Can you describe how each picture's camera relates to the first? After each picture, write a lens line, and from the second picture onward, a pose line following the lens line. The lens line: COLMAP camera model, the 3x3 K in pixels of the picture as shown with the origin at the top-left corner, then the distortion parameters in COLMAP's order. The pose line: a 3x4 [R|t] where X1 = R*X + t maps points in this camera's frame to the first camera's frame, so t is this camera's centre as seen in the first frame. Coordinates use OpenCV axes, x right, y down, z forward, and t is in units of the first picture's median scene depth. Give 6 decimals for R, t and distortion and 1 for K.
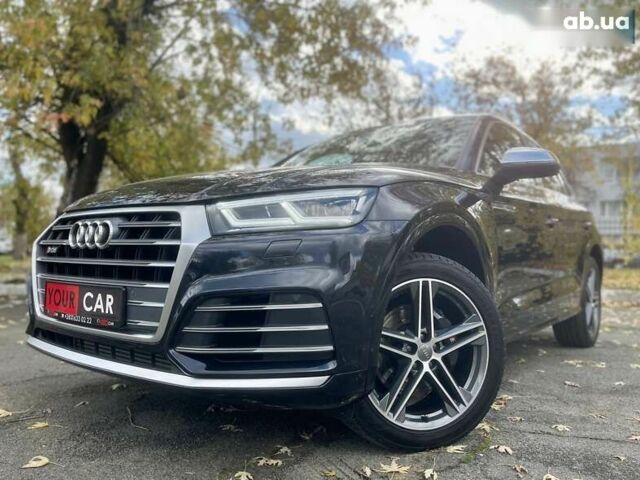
lens RADIAL K [[486.7, 0, 303.9], [0, 486.7, 240.8], [0, 0, 1]] dist [0.058405, -0.063139]
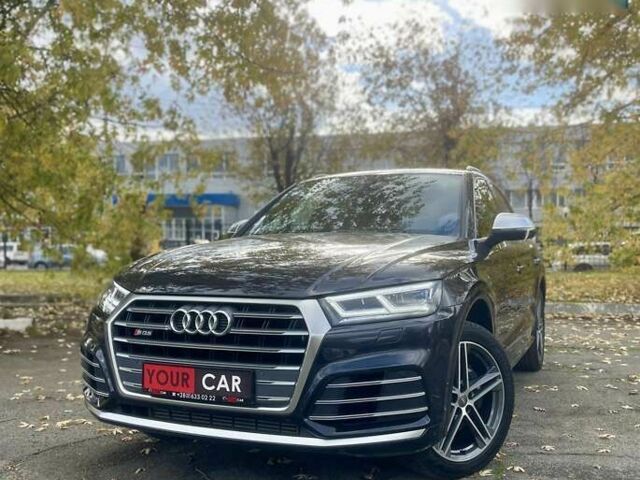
lens RADIAL K [[615.9, 0, 322.1], [0, 615.9, 254.8], [0, 0, 1]] dist [0.038261, -0.006162]
pose [[0.966684, -0.020515, 0.255149, -0.504817], [0.012153, 0.999337, 0.034309, -0.207241], [-0.255684, -0.030065, 0.966293, -0.440216]]
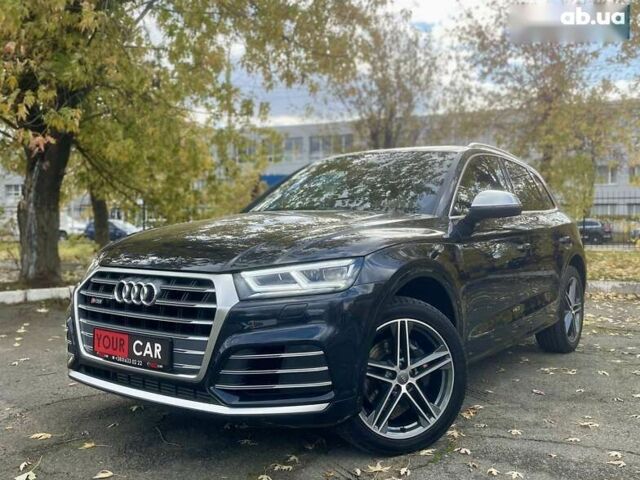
lens RADIAL K [[585.9, 0, 319.9], [0, 585.9, 225.9], [0, 0, 1]] dist [0.034760, -0.001407]
pose [[0.998379, -0.015395, 0.054792, -0.043966], [0.014114, 0.999620, 0.023683, -0.203696], [-0.055136, -0.022872, 0.998217, -0.497302]]
